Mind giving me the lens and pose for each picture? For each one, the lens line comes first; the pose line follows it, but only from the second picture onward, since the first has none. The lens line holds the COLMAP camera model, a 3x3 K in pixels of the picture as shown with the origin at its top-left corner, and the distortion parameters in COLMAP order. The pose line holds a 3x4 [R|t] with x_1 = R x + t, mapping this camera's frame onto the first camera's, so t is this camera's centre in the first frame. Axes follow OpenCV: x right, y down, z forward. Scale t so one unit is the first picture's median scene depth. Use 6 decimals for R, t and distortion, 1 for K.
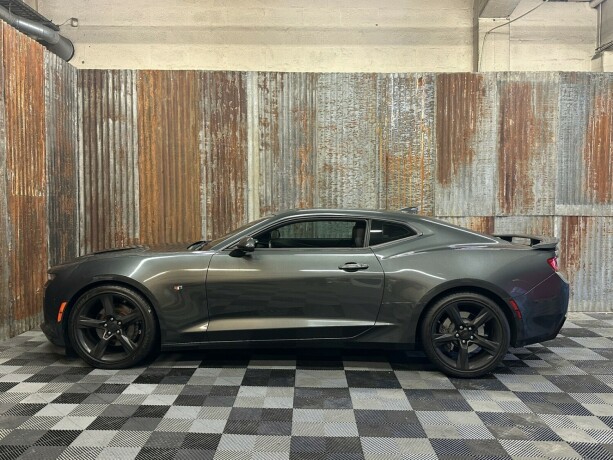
lens RADIAL K [[516.9, 0, 311.6], [0, 516.9, 233.4], [0, 0, 1]] dist [0.104395, -0.181437]
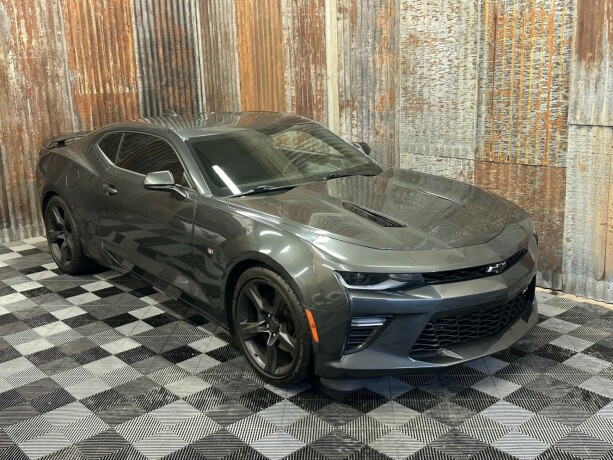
lens RADIAL K [[693.5, 0, 306.0], [0, 693.5, 235.5], [0, 0, 1]] dist [0.059930, 0.000000]
pose [[0.653734, 0.162992, -0.738963, 0.626010], [0.001817, 0.976187, 0.216924, -0.078908], [0.756723, -0.143153, 0.637870, 0.316923]]
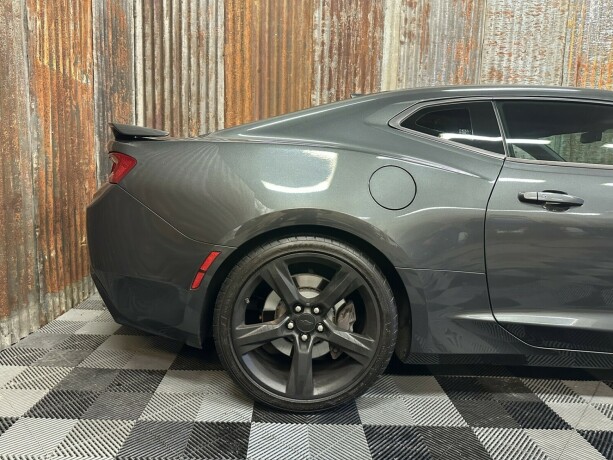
lens RADIAL K [[430.2, 0, 304.5], [0, 430.2, 233.5], [0, 0, 1]] dist [0.040520, -0.054371]
pose [[0.998919, 0.026401, 0.038251, -0.241936], [-0.029872, 0.995199, 0.093201, 0.038965], [-0.035607, -0.094243, 0.994912, 0.415791]]
